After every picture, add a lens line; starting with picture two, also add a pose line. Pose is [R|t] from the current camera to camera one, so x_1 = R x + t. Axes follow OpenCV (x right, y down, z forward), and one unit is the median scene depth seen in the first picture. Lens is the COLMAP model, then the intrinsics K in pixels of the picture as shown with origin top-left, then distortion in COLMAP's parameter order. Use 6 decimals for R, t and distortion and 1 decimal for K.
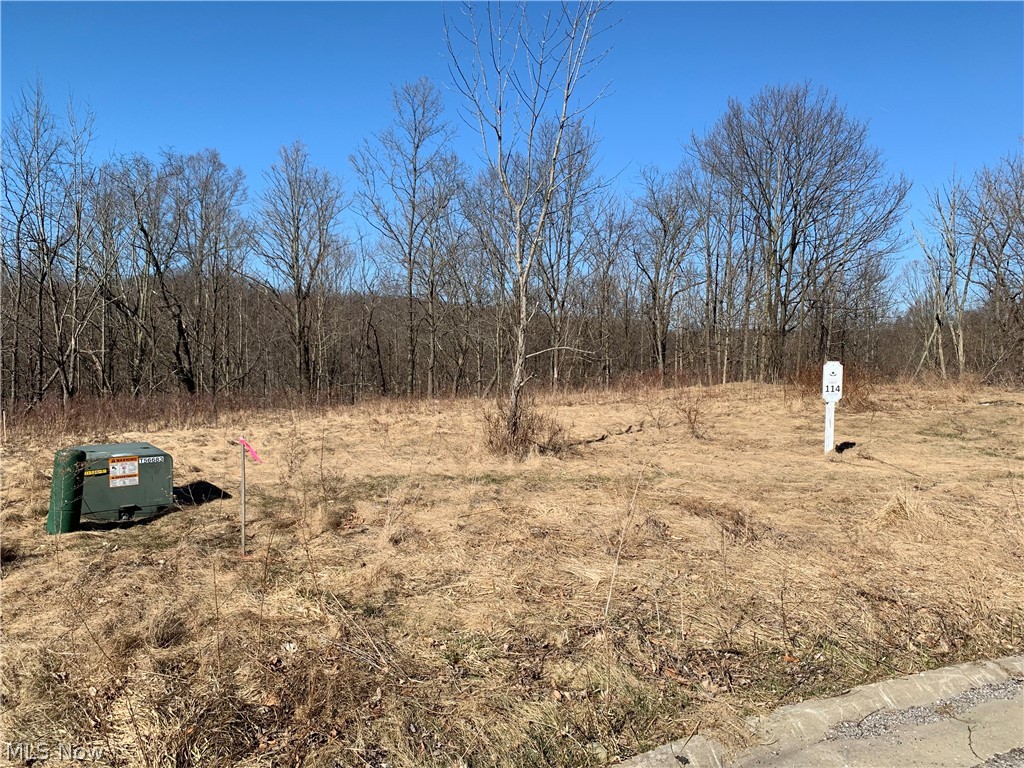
lens RADIAL K [[767.0, 0, 512.2], [0, 767.0, 381.9], [0, 0, 1]] dist [0.002120, -0.010606]
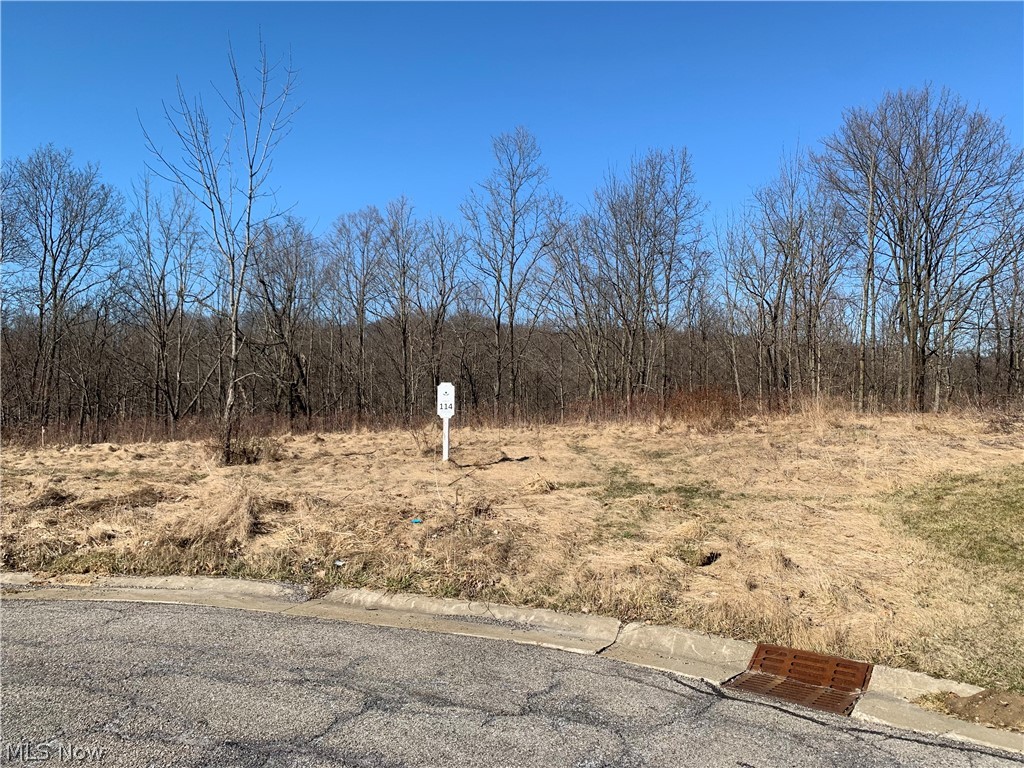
lens RADIAL K [[767.0, 0, 511.2], [0, 767.0, 385.5], [0, 0, 1]] dist [0.002120, -0.010606]
pose [[0.948120, -0.007648, -0.317820, 0.213472], [-0.003802, 0.999366, -0.035391, 0.004322], [0.317889, 0.034764, 0.947490, -0.014847]]
